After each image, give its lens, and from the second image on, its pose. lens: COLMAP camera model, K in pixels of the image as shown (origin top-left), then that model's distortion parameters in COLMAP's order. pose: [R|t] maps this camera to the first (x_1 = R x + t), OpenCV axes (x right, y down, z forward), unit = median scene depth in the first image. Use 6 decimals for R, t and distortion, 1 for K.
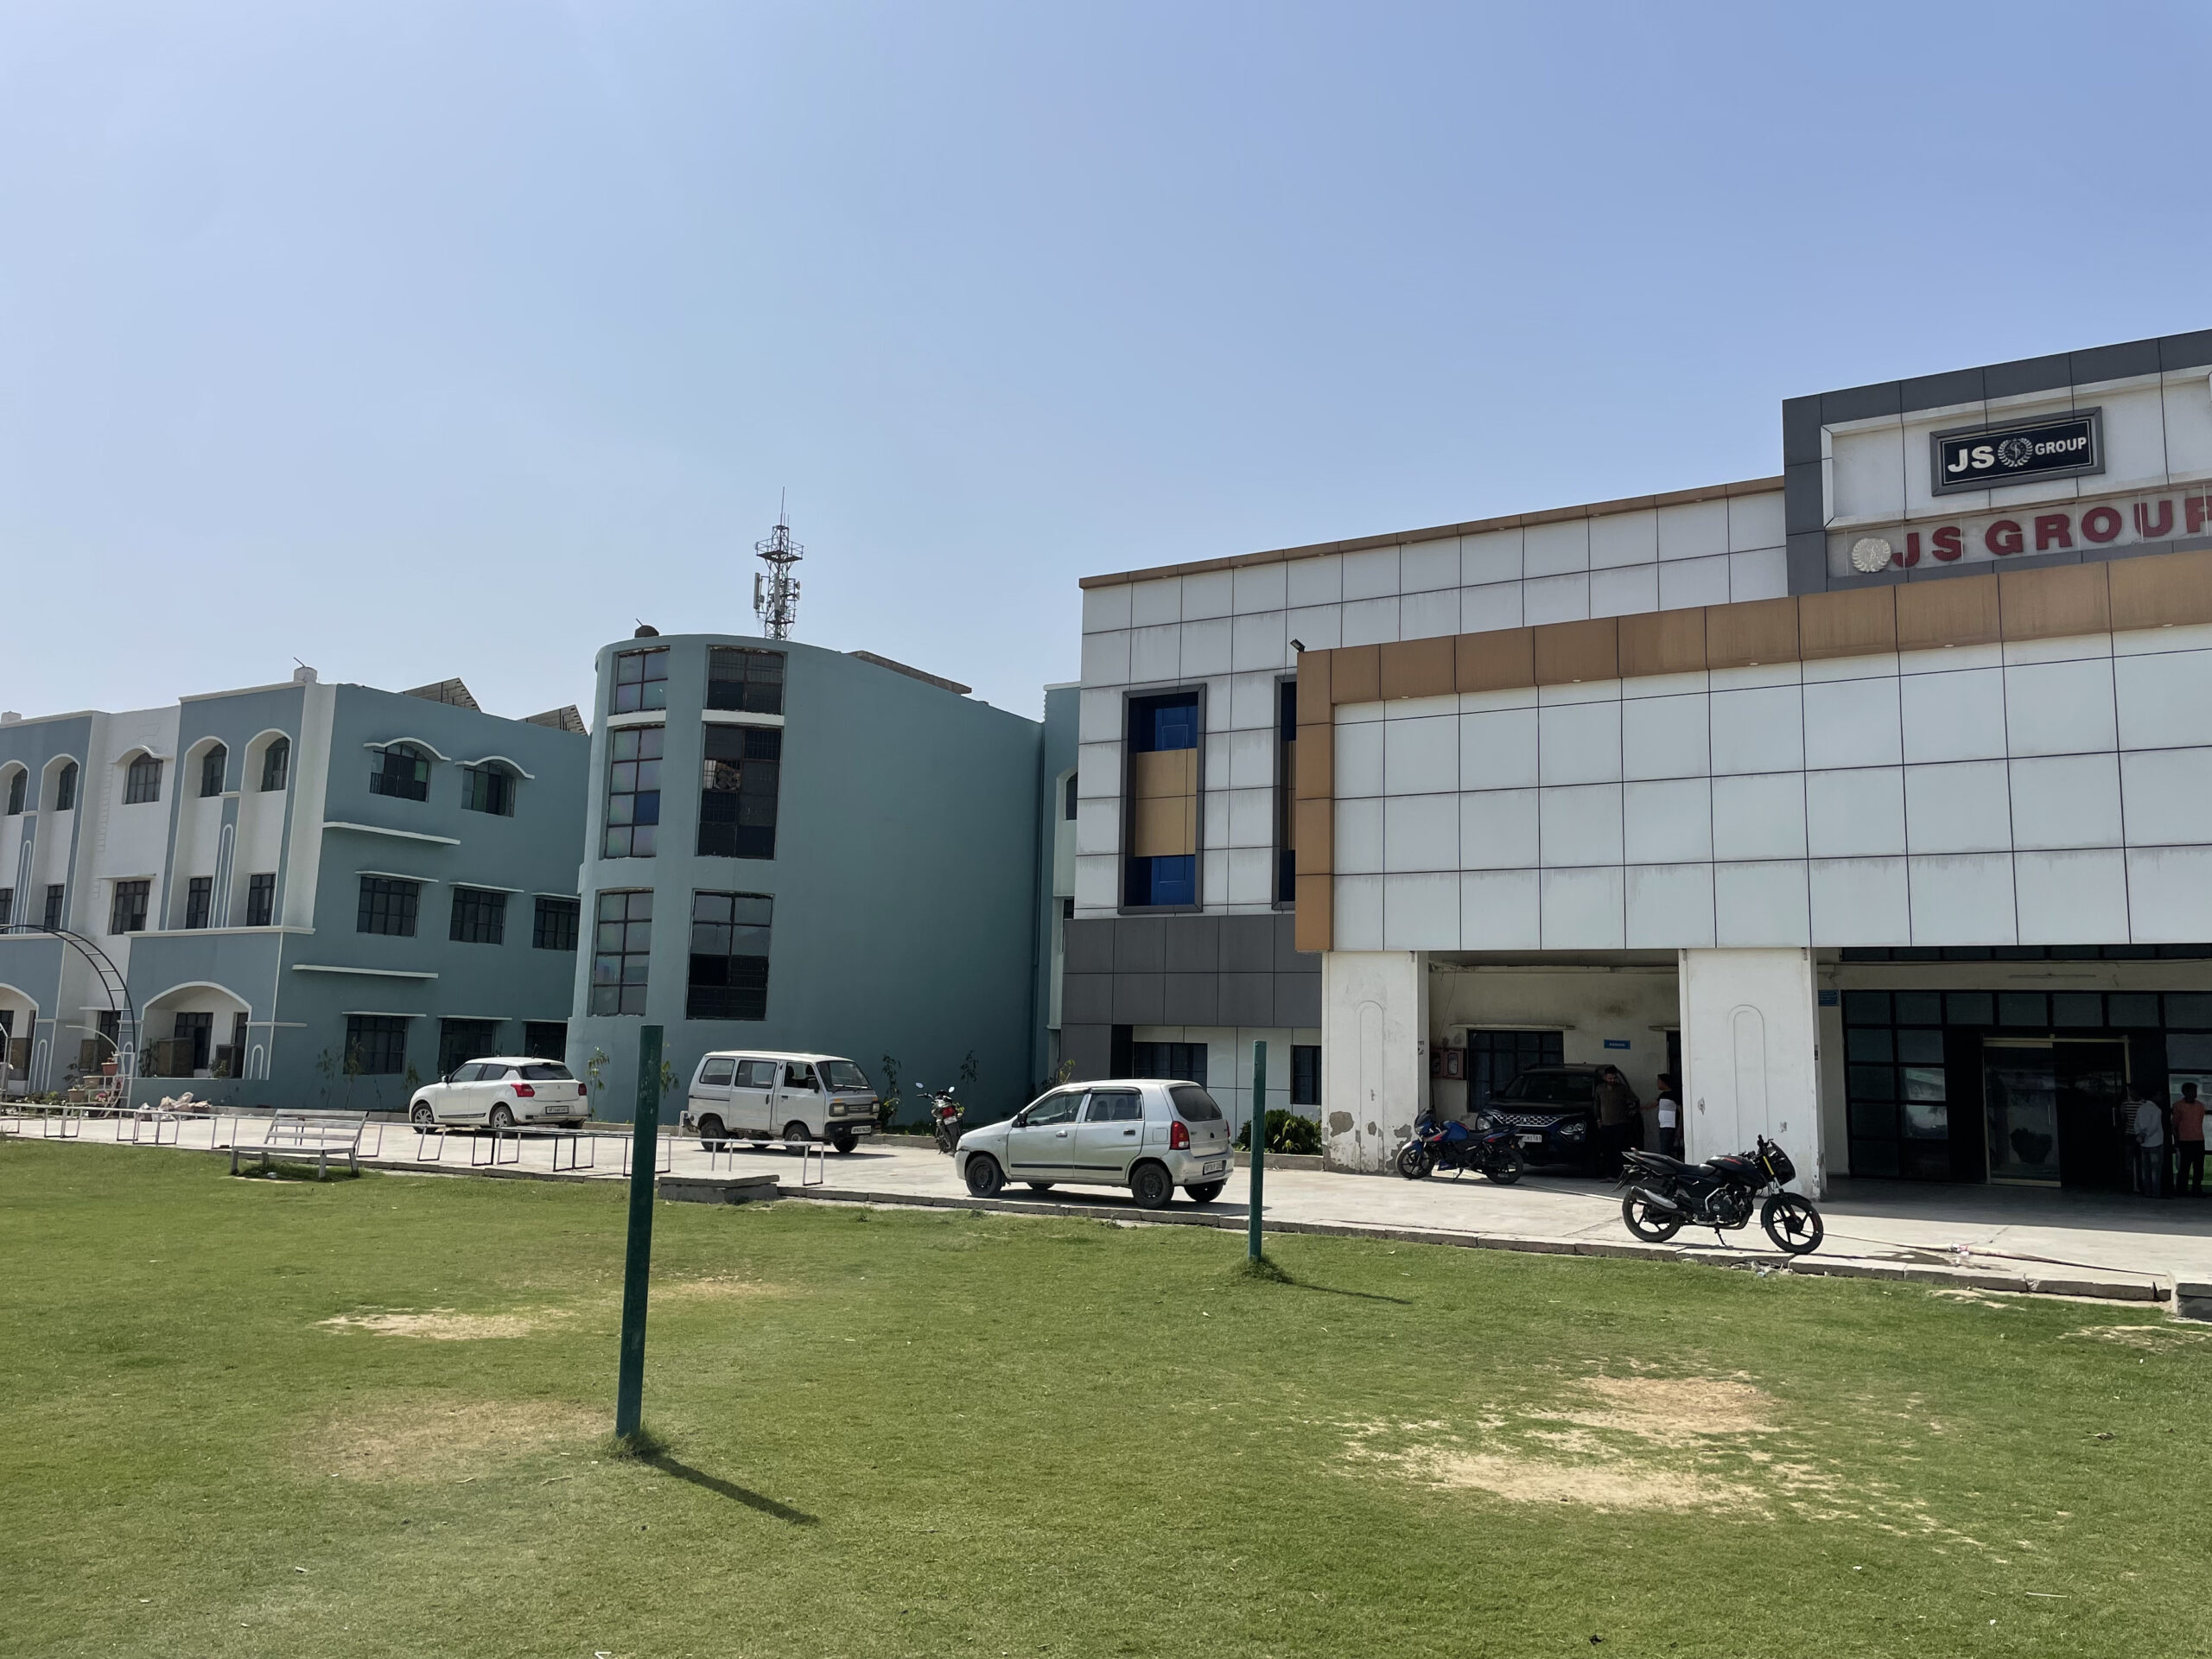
lens RADIAL K [[1666.8, 0, 1111.4], [0, 1666.8, 812.6], [0, 0, 1]] dist [0.093586, -0.119650]
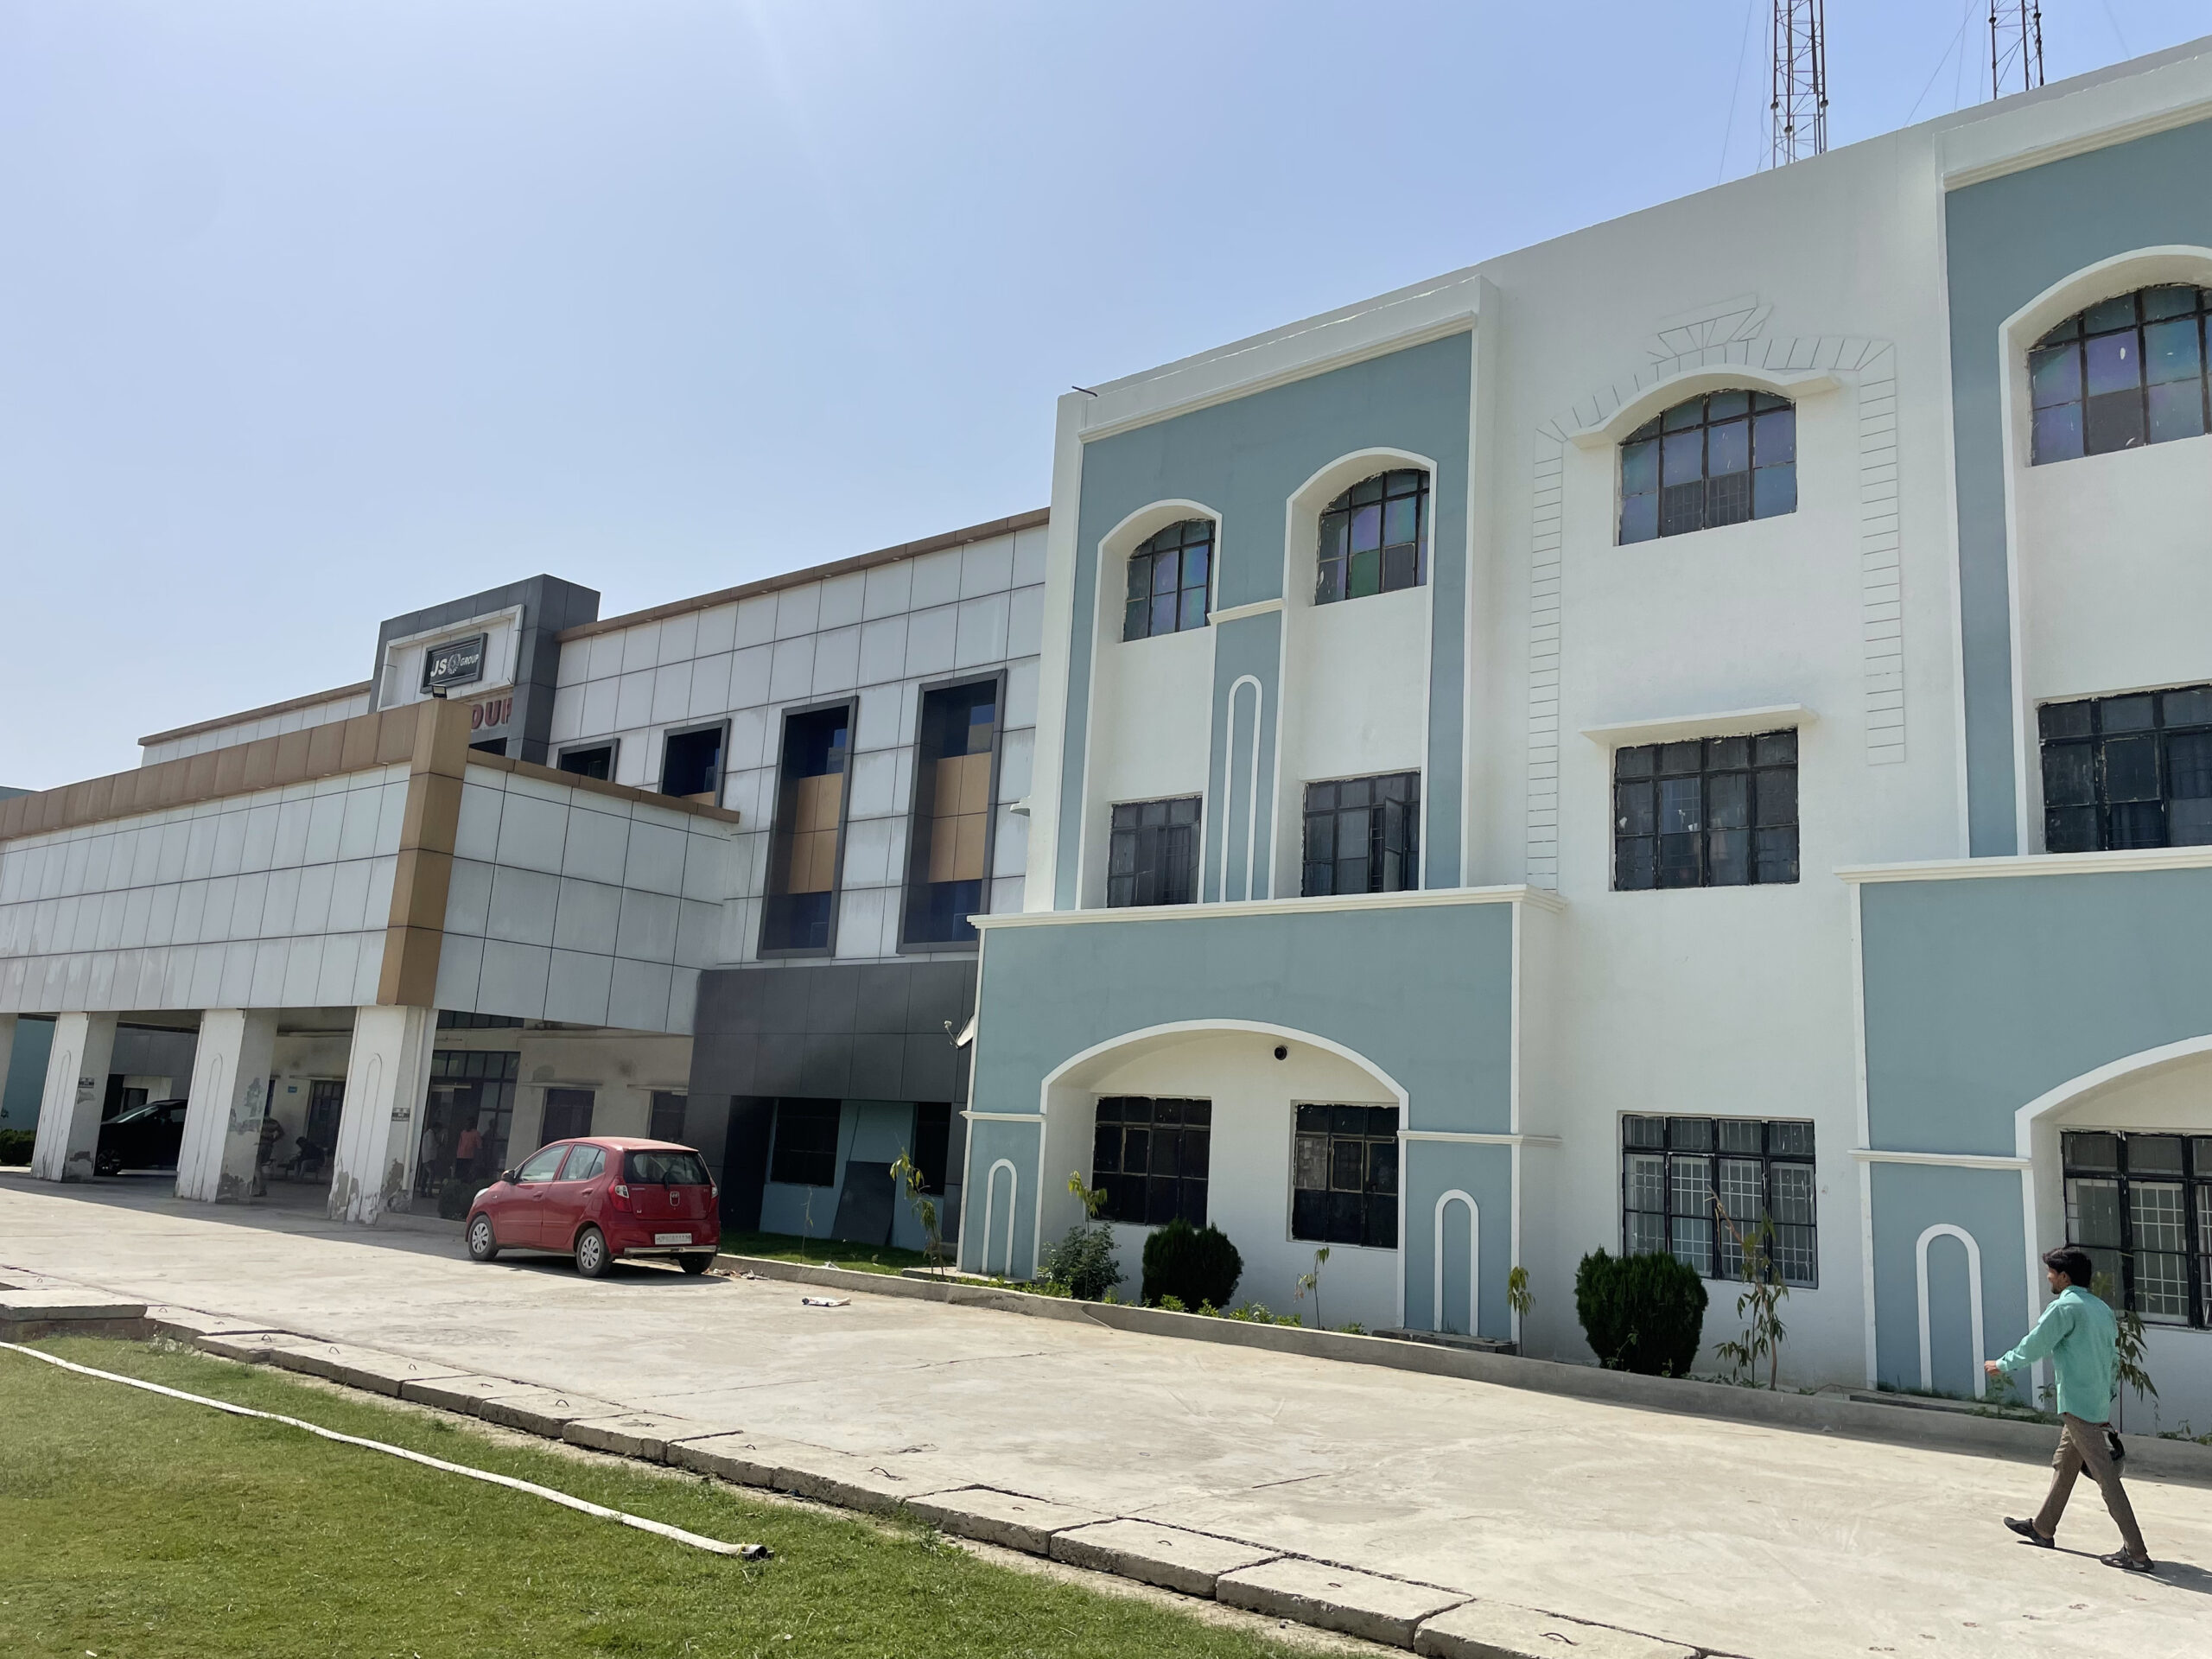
lens RADIAL K [[1666.8, 0, 1118.4], [0, 1666.8, 821.9], [0, 0, 1]] dist [0.093586, -0.119650]
pose [[0.987134, 0.001755, -0.159885, 1.589789], [-0.010166, 0.998605, -0.051807, -0.019027], [0.159571, 0.052766, 0.985775, -0.340354]]
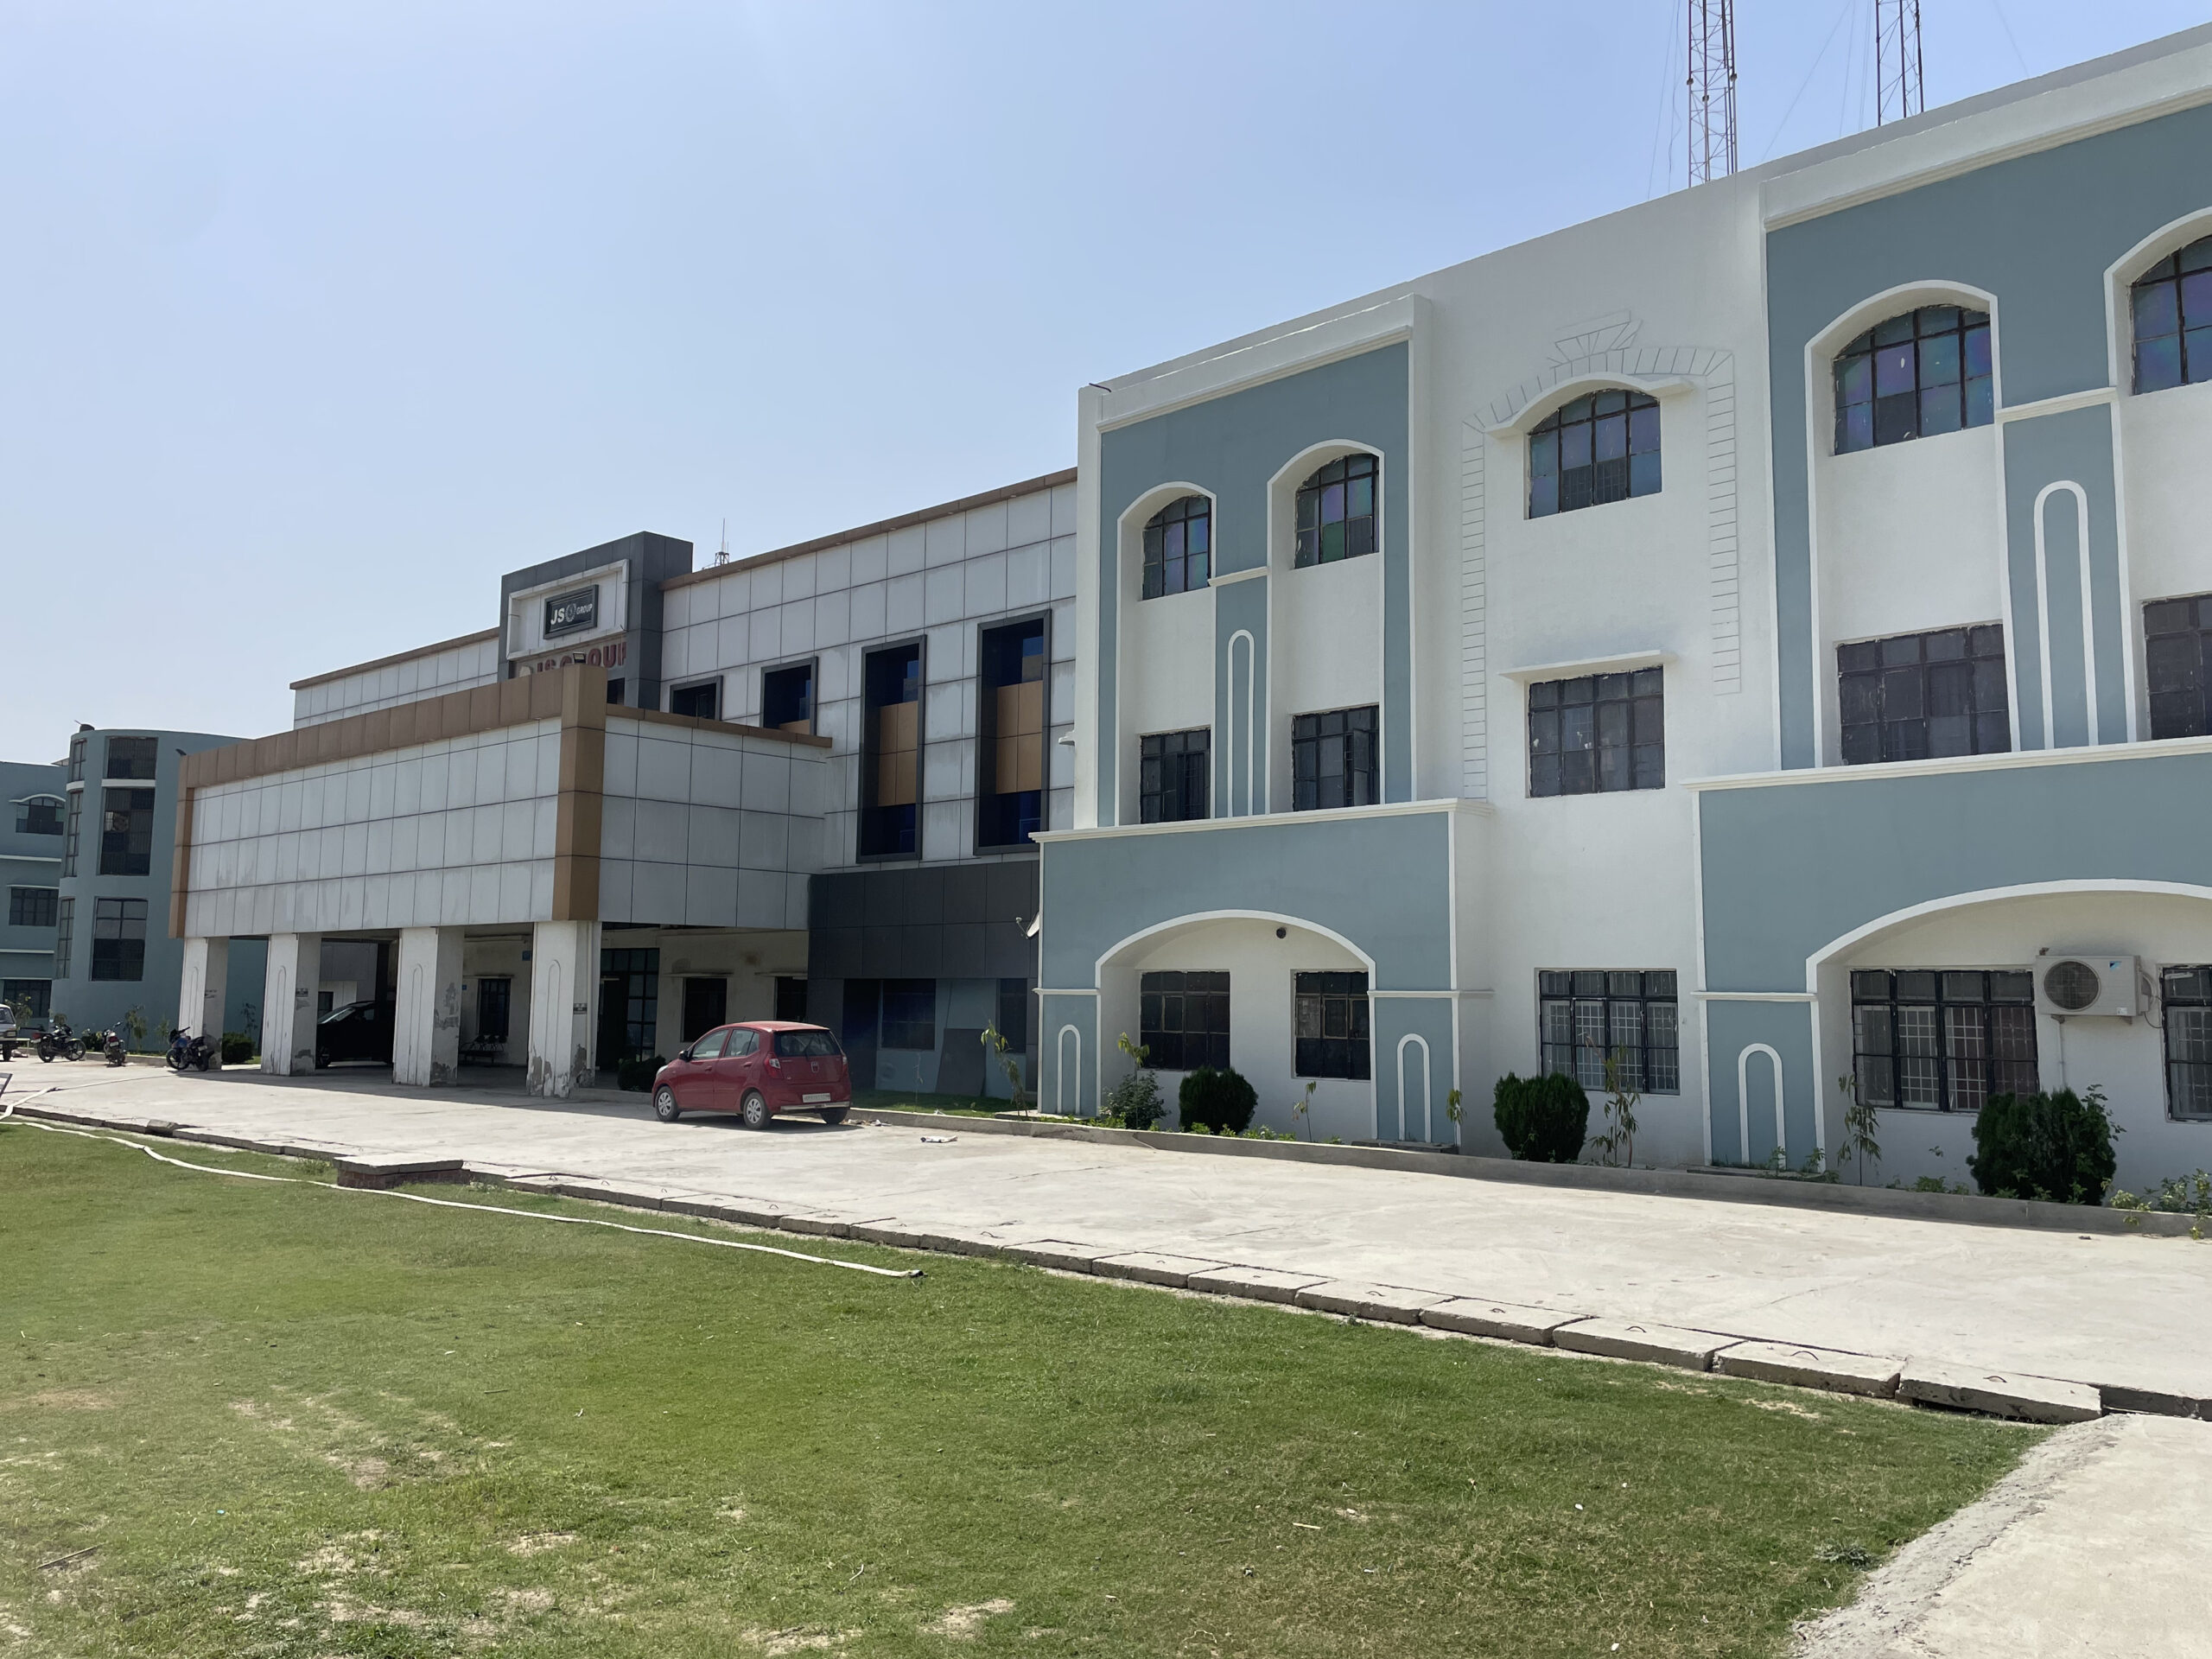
lens RADIAL K [[1666.8, 0, 1105.6], [0, 1666.8, 817.8], [0, 0, 1]] dist [0.093586, -0.119650]
pose [[0.976920, -0.037842, -0.210226, 1.652235], [0.045753, 0.998411, 0.032897, -0.060053], [0.208647, -0.041757, 0.977099, -0.546908]]
